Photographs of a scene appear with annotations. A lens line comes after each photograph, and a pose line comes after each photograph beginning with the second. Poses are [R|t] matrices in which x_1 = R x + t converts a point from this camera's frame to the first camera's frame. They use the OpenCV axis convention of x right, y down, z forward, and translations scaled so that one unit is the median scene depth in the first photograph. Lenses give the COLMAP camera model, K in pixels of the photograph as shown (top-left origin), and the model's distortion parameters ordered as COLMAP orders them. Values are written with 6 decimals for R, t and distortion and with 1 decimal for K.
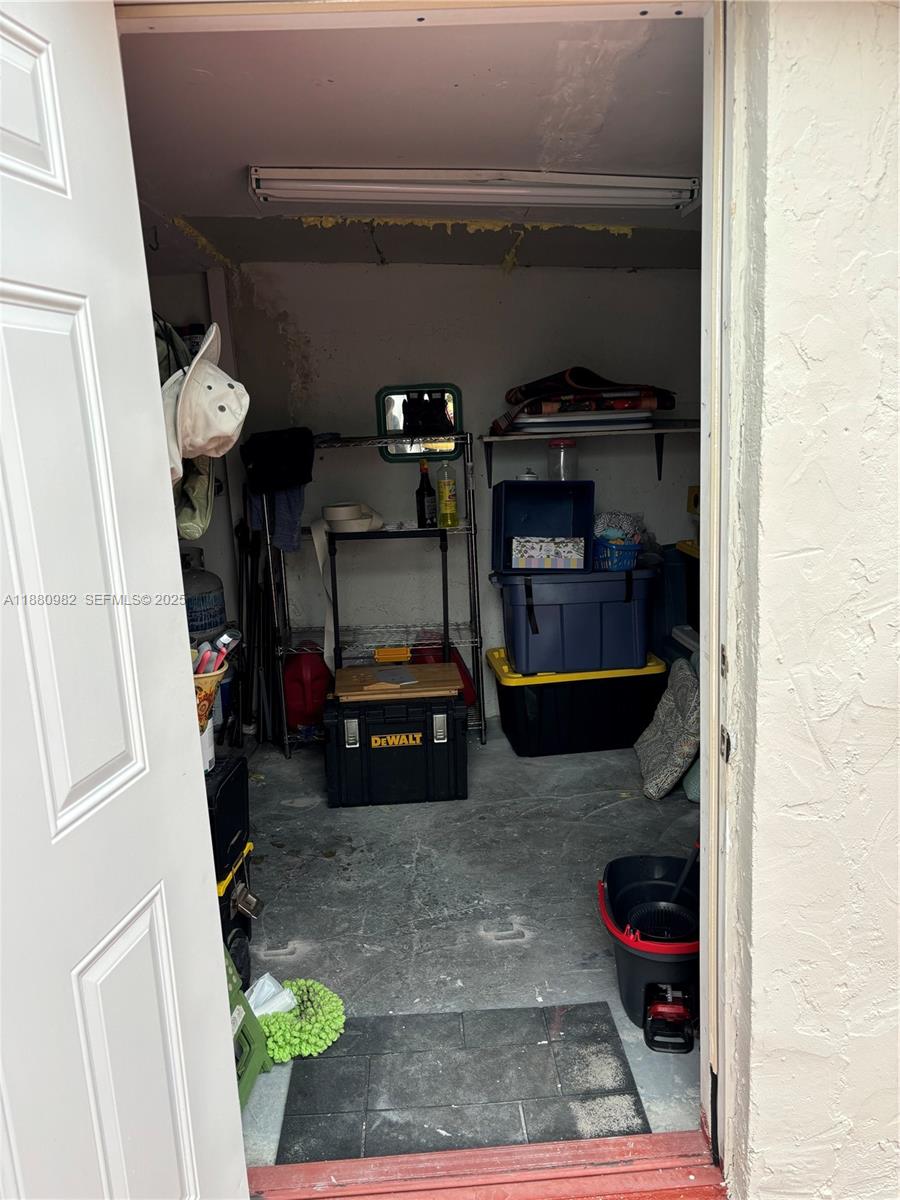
lens RADIAL K [[906.0, 0, 450.1], [0, 906.0, 604.6], [0, 0, 1]] dist [0.051837, -0.057546]
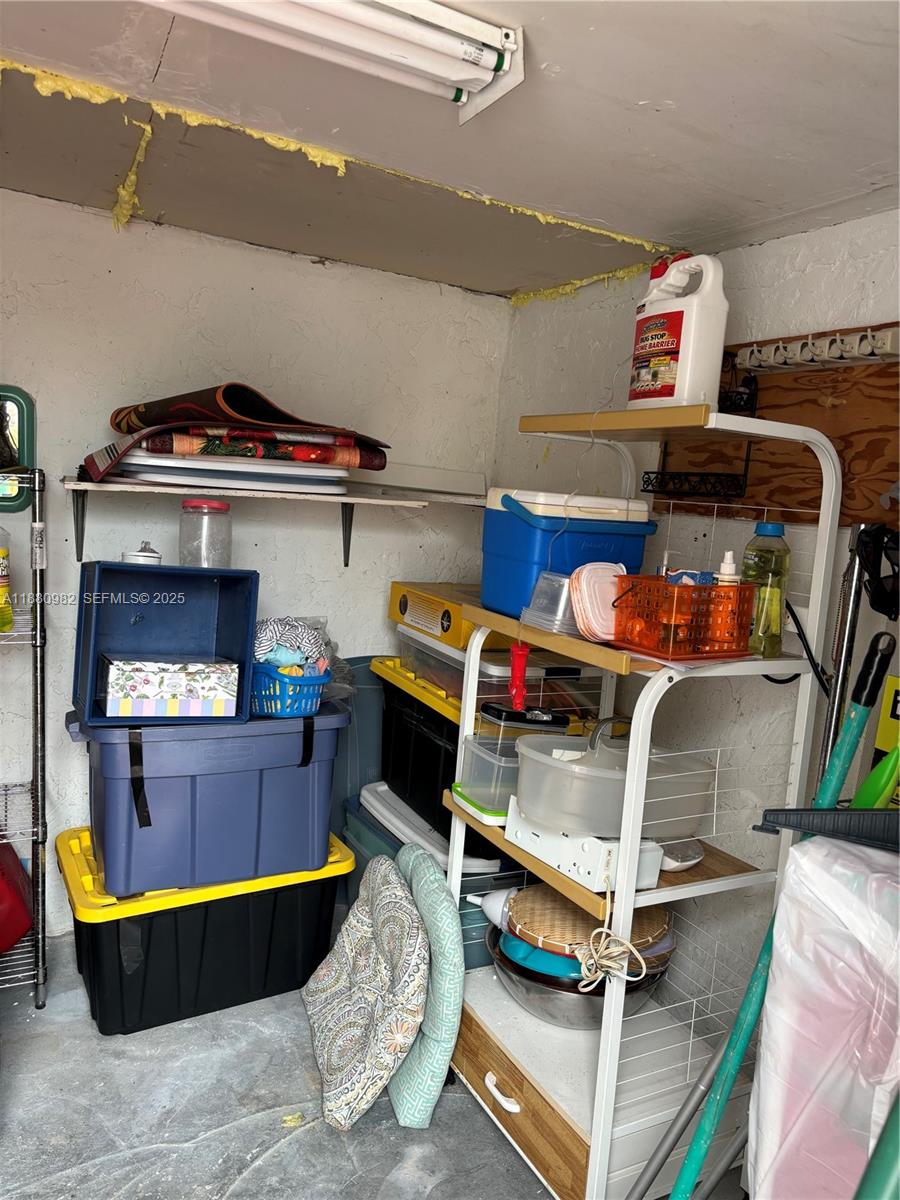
lens RADIAL K [[906.0, 0, 459.5], [0, 906.0, 592.6], [0, 0, 1]] dist [0.051837, -0.057546]
pose [[0.915189, 0.049044, 0.400030, 0.038223], [-0.022944, 0.997299, -0.069780, -0.081475], [-0.402372, 0.054683, 0.913842, 0.381877]]
